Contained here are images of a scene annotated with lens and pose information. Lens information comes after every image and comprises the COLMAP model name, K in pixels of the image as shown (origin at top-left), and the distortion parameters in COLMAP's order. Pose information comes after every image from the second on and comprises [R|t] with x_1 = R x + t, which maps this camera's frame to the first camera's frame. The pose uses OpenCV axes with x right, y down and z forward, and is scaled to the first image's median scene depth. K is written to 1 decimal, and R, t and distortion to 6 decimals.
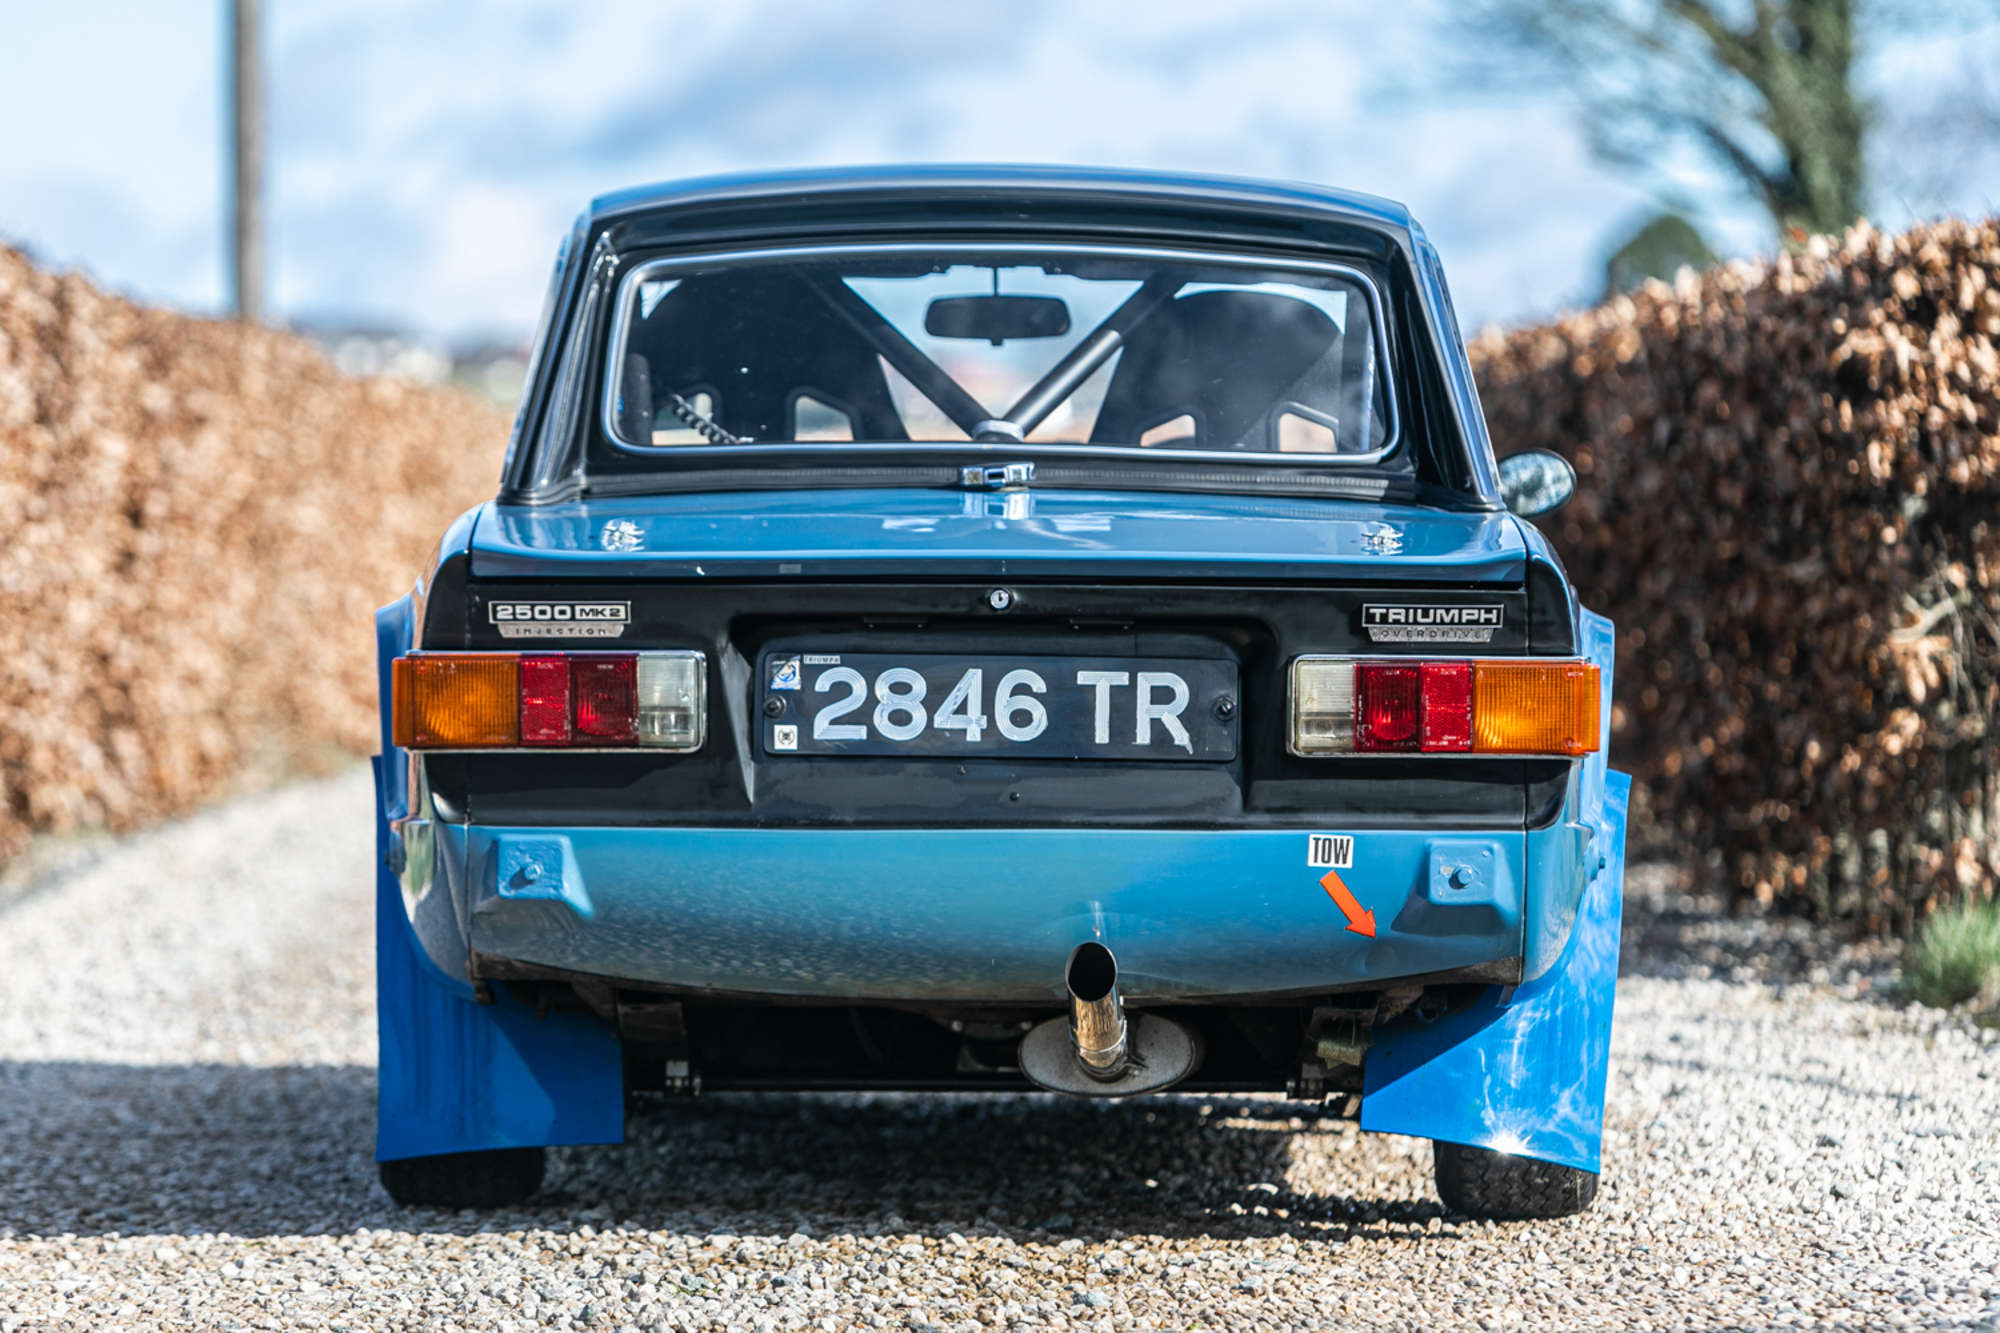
lens RADIAL K [[10161.2, 0, 1000.0], [0, 10161.2, 666.2], [0, 0, 1]] dist [-0.162740, 0.000000]
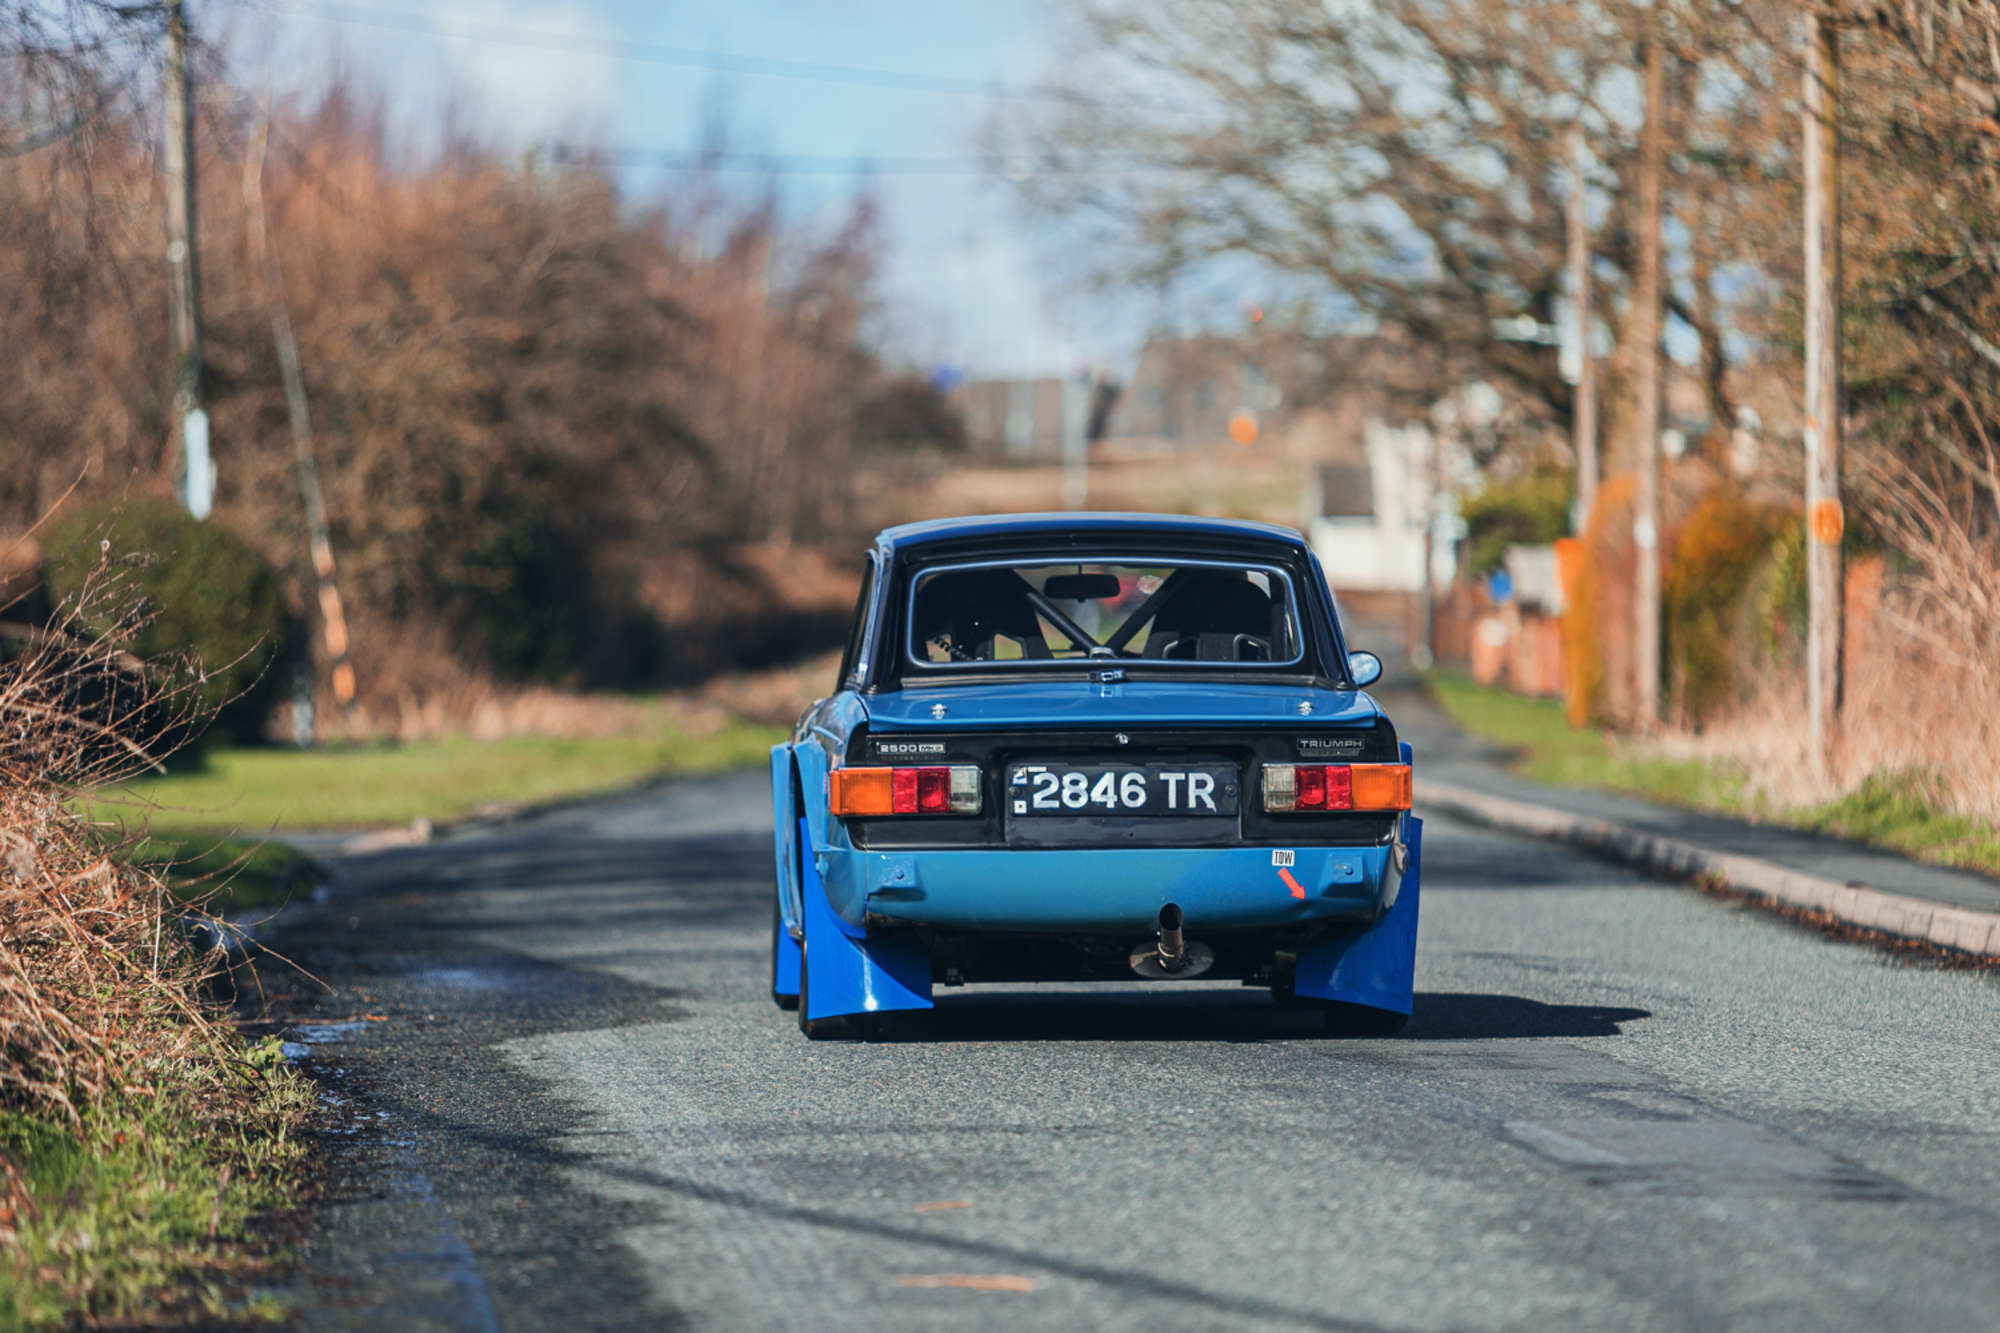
lens RADIAL K [[11445.7, 0, 999.4], [0, 11445.7, 665.8], [0, 0, 1]] dist [0.538798, 0.000000]
pose [[0.999293, -0.012968, 0.035300, -0.107430], [0.013252, 0.999881, -0.007842, -0.003486], [-0.035194, 0.008304, 0.999346, -1.337225]]
